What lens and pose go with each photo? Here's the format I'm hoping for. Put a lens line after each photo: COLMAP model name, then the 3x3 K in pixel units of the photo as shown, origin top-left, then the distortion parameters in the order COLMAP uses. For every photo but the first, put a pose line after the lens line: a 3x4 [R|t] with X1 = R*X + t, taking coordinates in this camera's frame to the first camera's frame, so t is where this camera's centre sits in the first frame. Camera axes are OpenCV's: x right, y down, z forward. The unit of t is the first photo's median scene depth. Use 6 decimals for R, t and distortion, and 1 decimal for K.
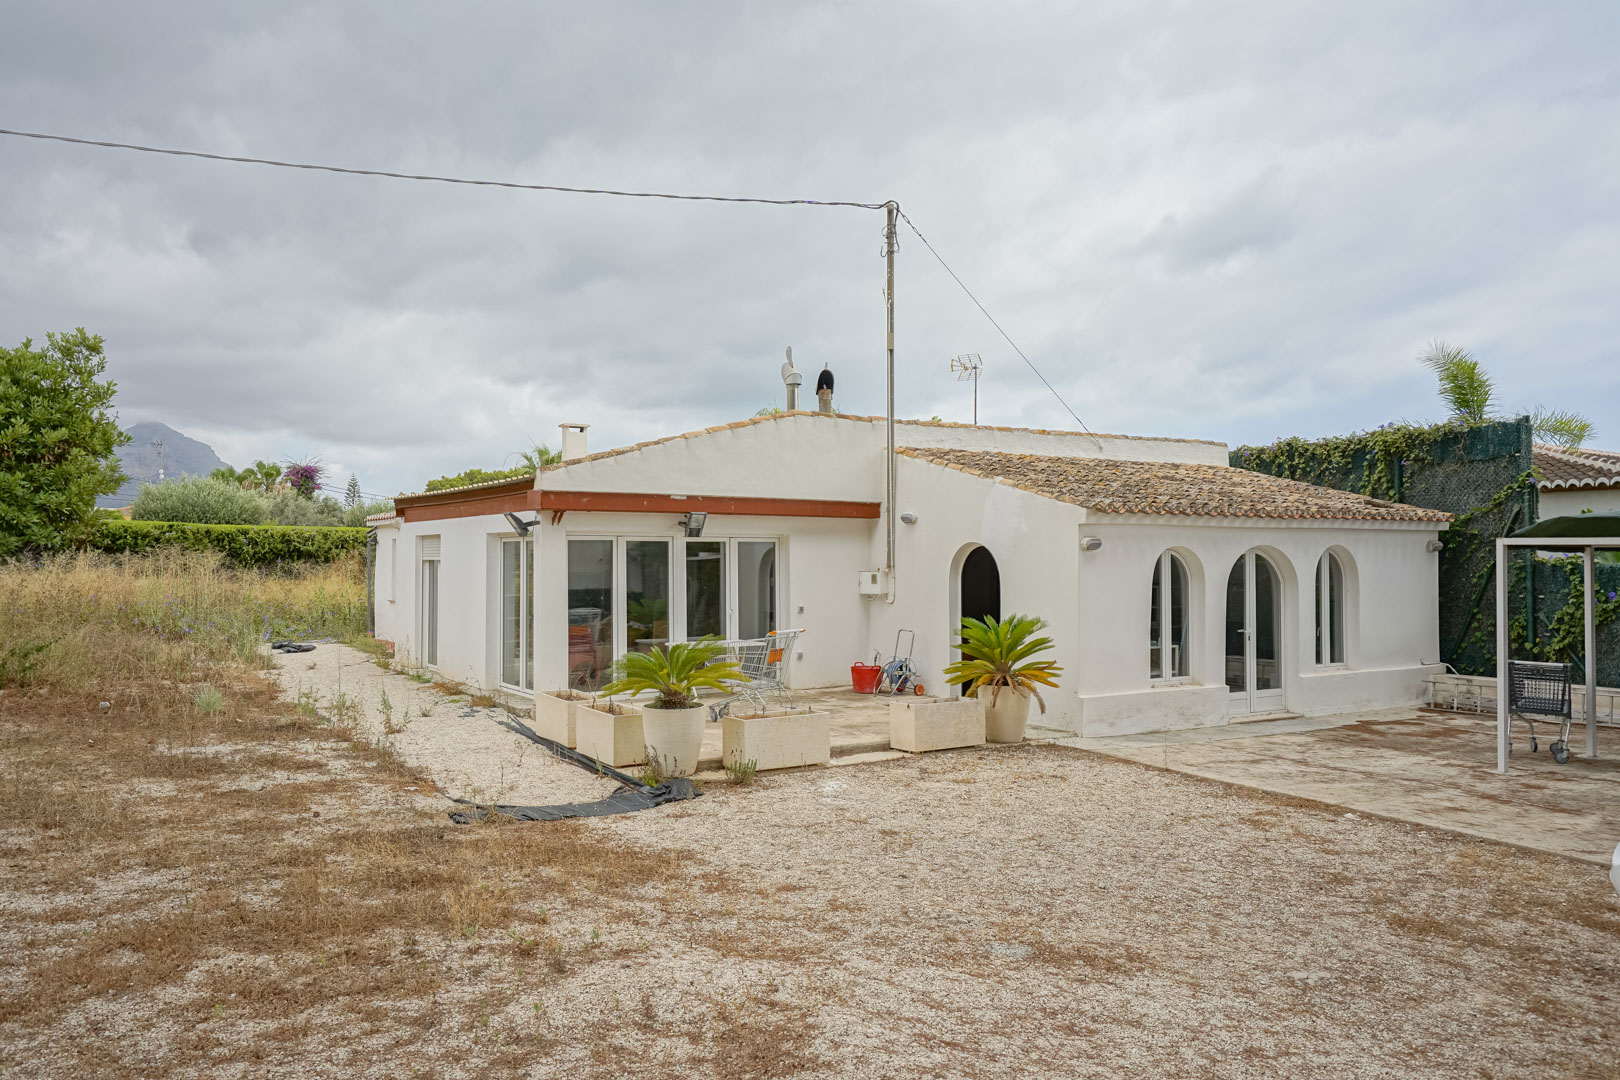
lens RADIAL K [[1148.9, 0, 815.9], [0, 1148.9, 548.8], [0, 0, 1]] dist [-0.001189, 0.000851]
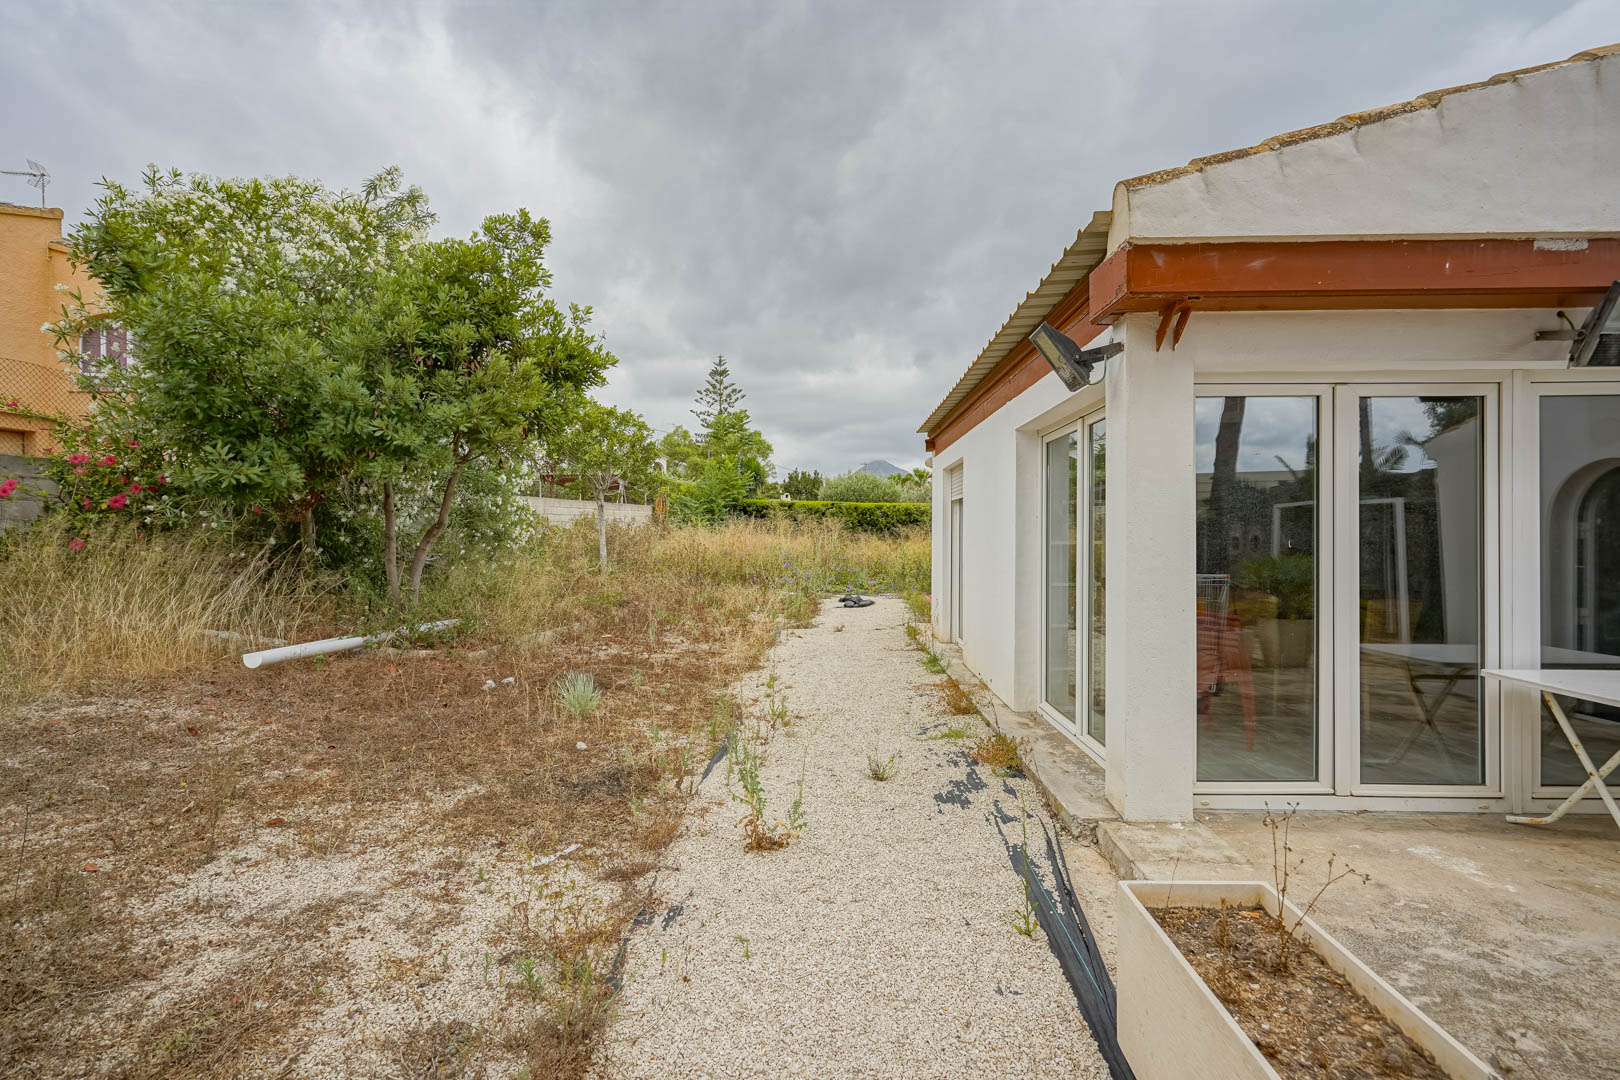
lens RADIAL K [[741.3, 0, 818.1], [0, 741.3, 545.8], [0, 0, 1]] dist [0.002245, -0.000805]
pose [[0.822892, 0.006372, -0.568162, -0.158064], [0.006730, 0.999758, 0.020960, 0.033419], [0.568158, -0.021072, 0.822650, 0.635890]]
